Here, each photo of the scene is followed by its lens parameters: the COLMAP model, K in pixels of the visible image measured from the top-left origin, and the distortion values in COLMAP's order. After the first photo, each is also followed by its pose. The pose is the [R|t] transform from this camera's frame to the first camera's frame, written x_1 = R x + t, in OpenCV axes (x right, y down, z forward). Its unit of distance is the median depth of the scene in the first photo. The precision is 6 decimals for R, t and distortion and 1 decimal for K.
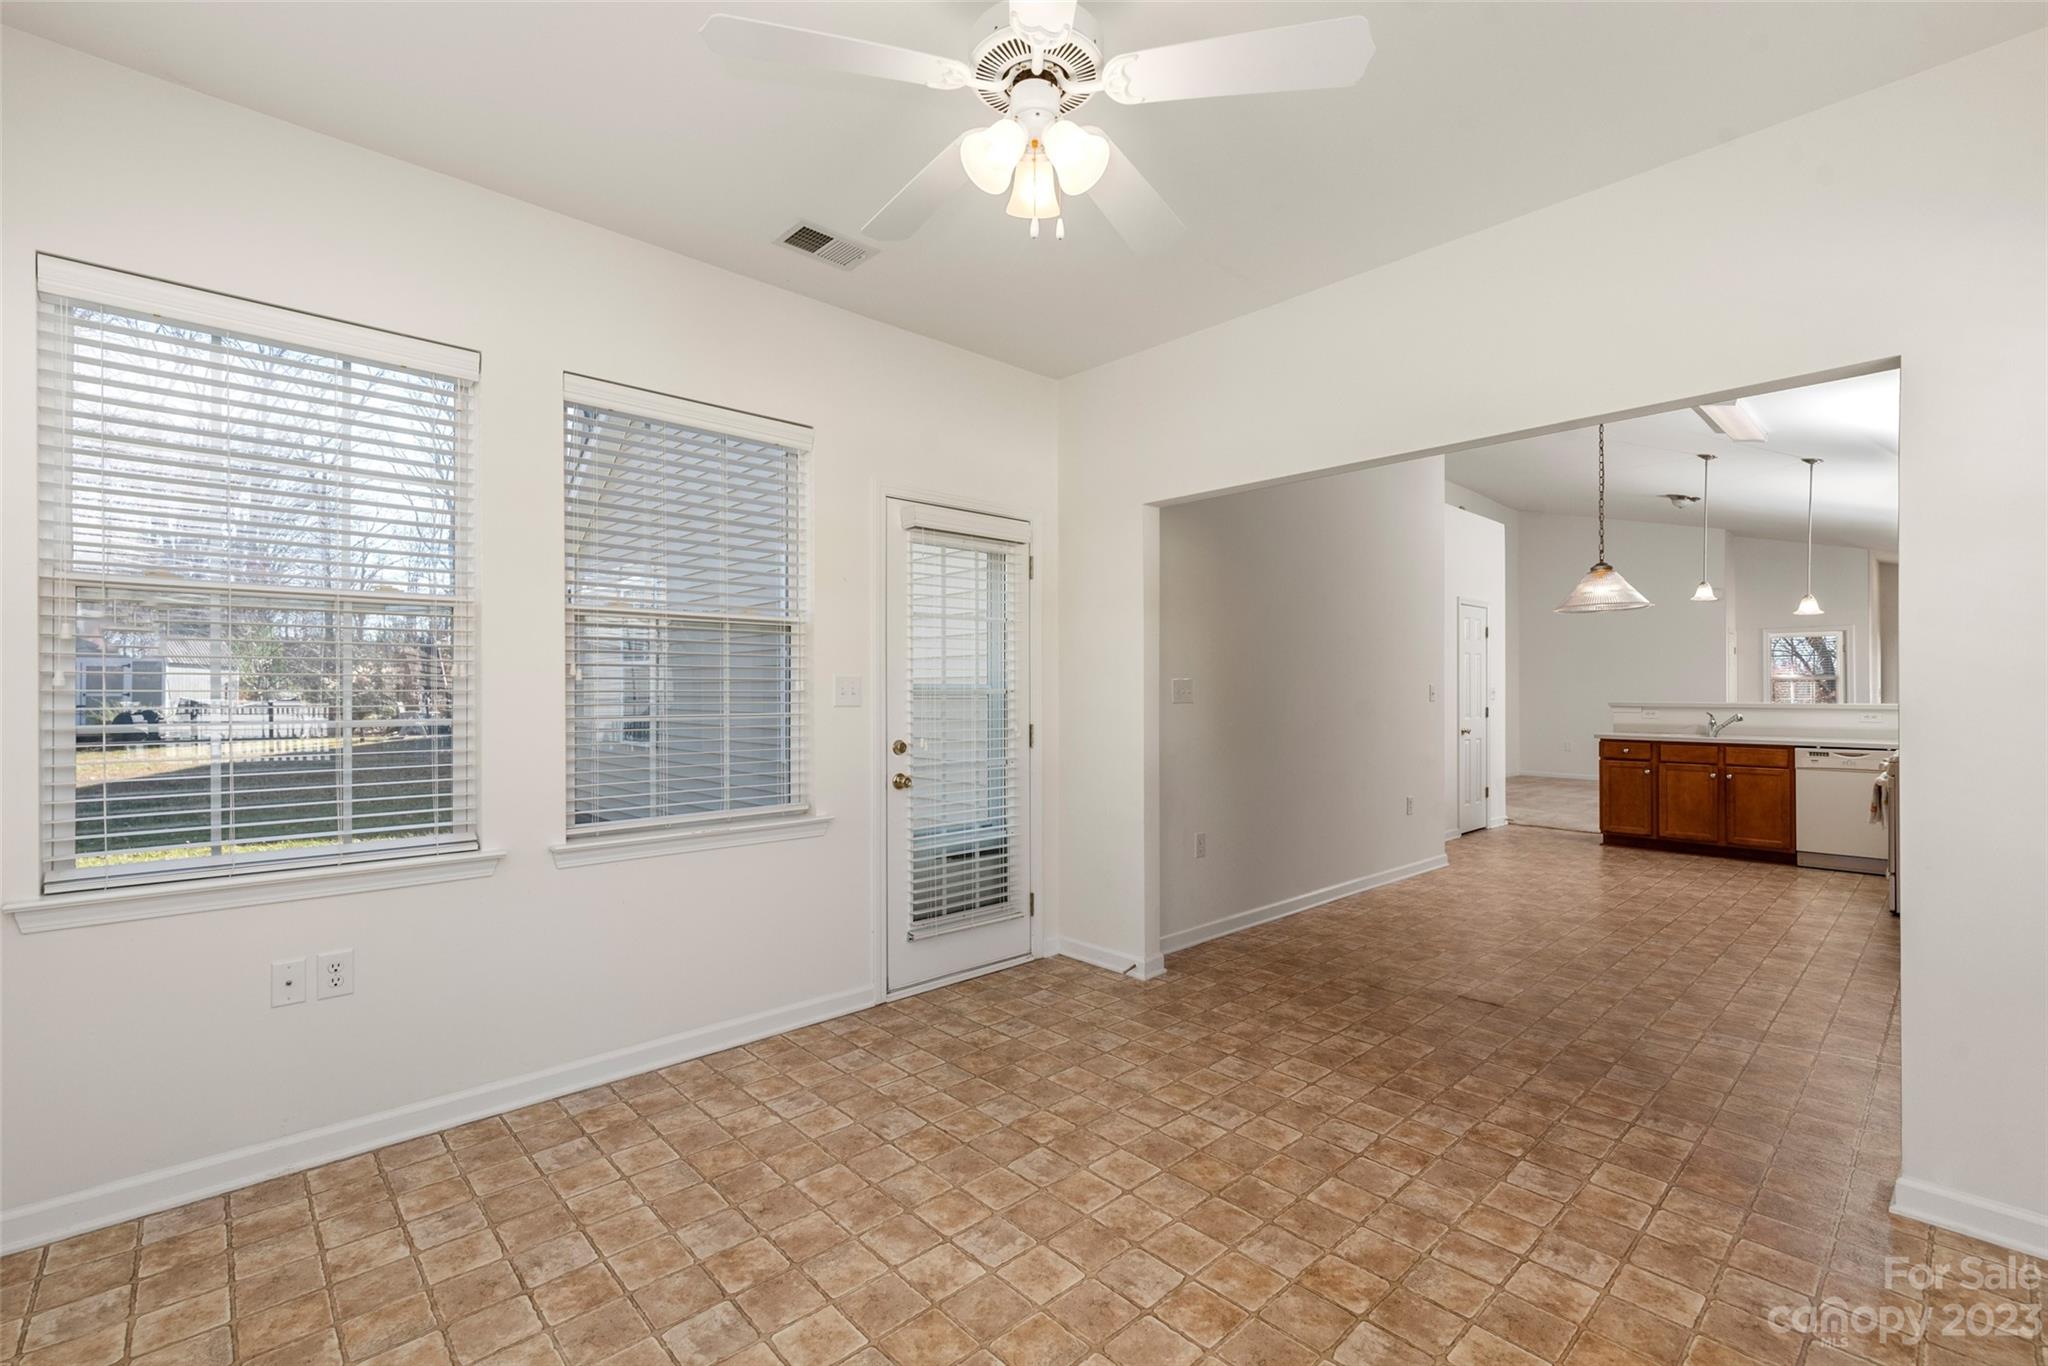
lens RADIAL K [[897.3, 0, 1008.8], [0, 897.3, 682.8], [0, 0, 1]] dist [0.000460, -0.000189]
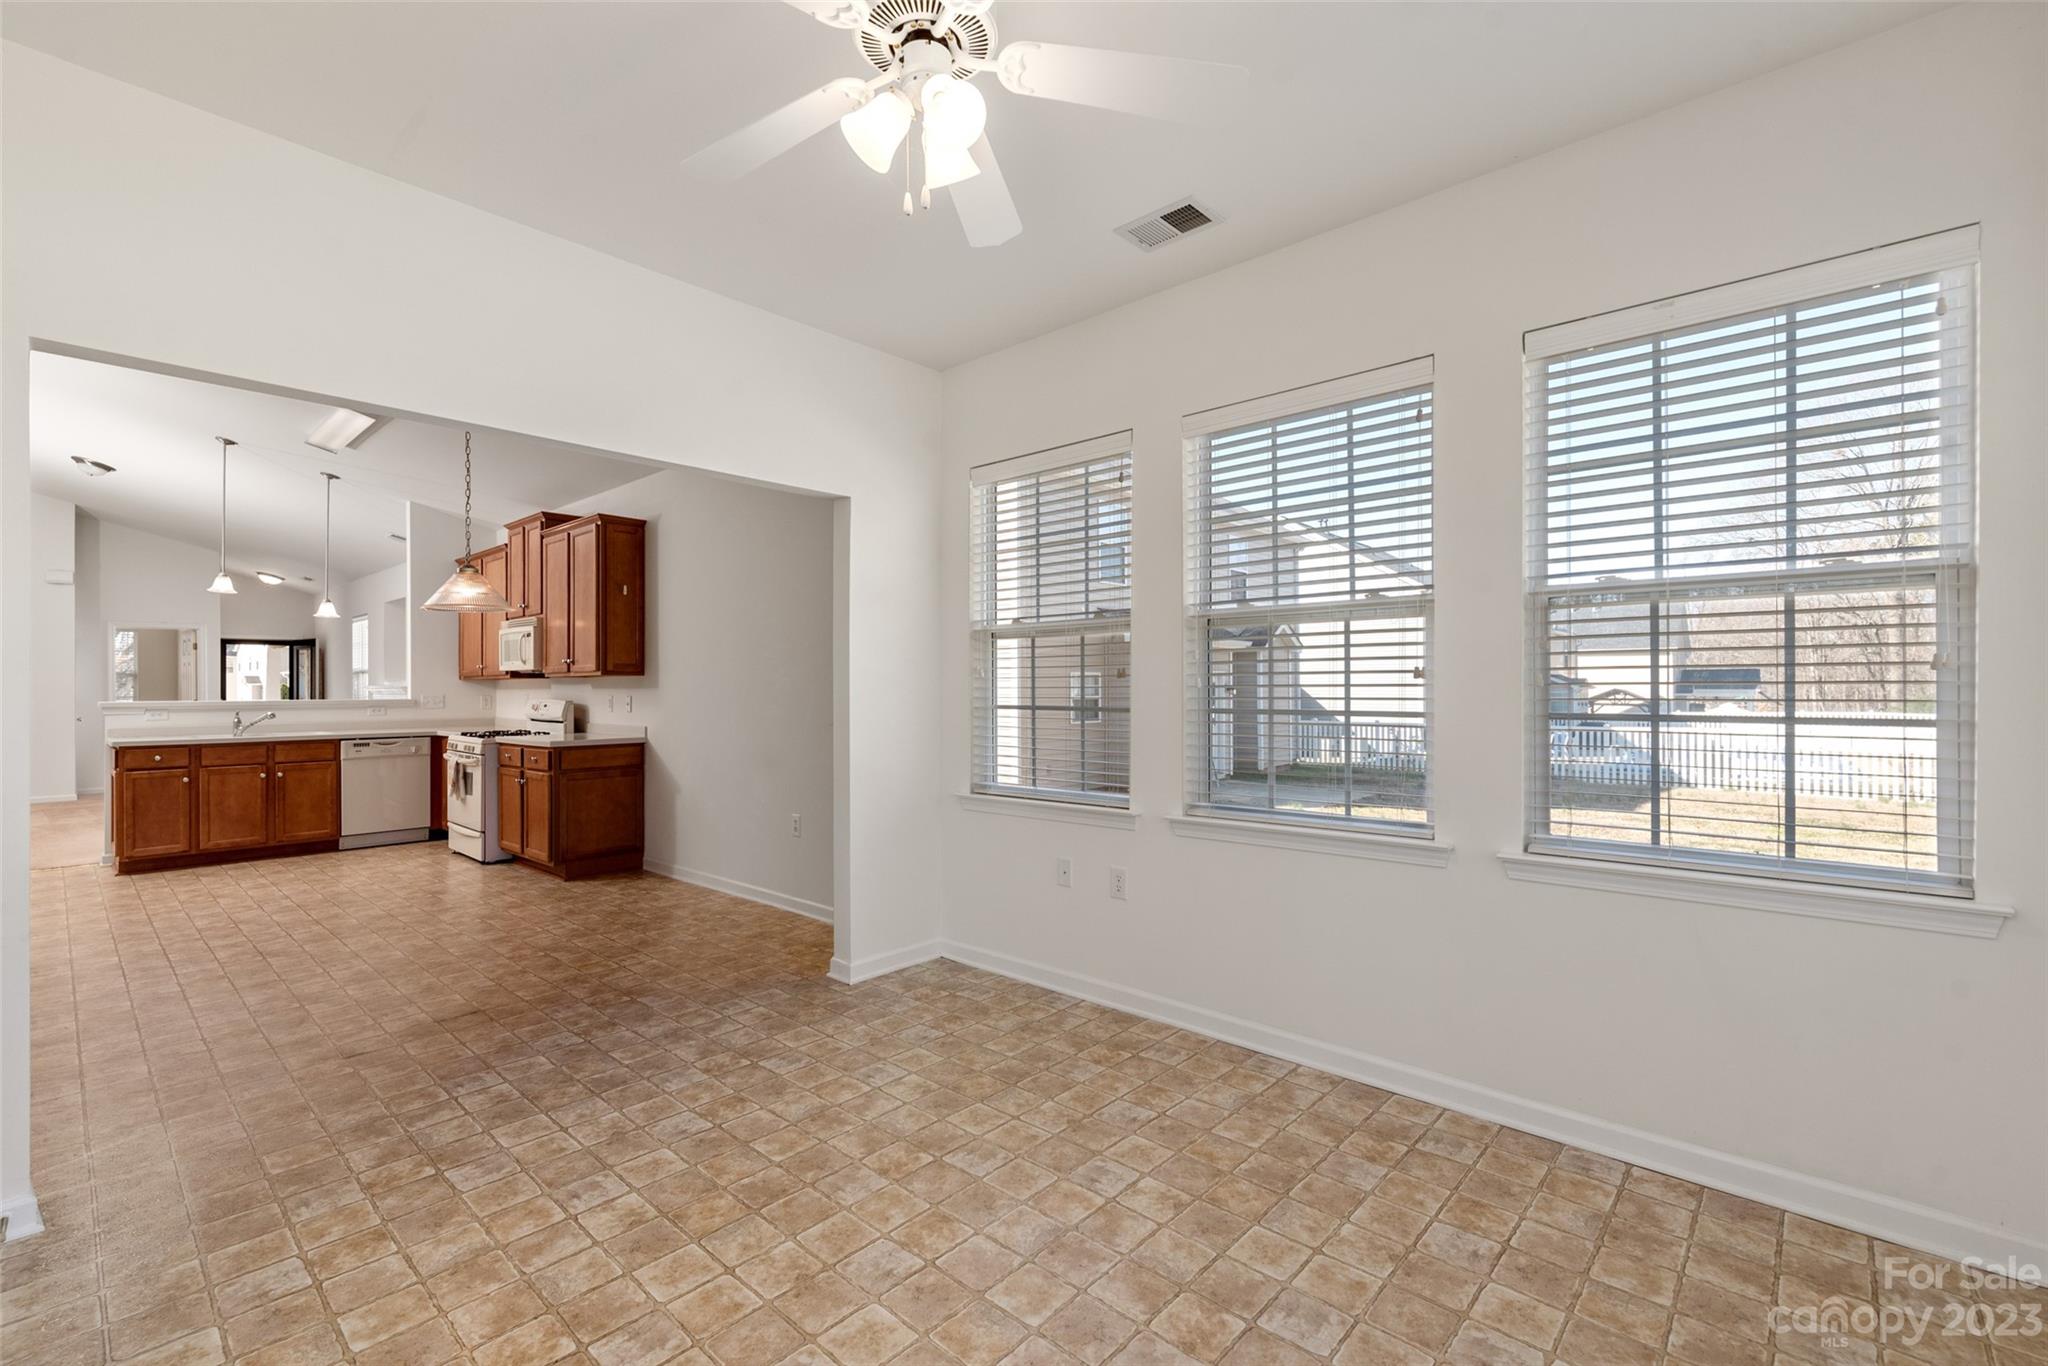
lens RADIAL K [[883.7, 0, 1018.5], [0, 883.7, 704.2], [0, 0, 1]] dist [0.000936, -0.000091]
pose [[-0.094112, -0.021119, 0.995338, -0.616880], [-0.005834, 0.999770, 0.020661, 0.002802], [-0.995545, -0.003862, -0.094214, 0.681134]]
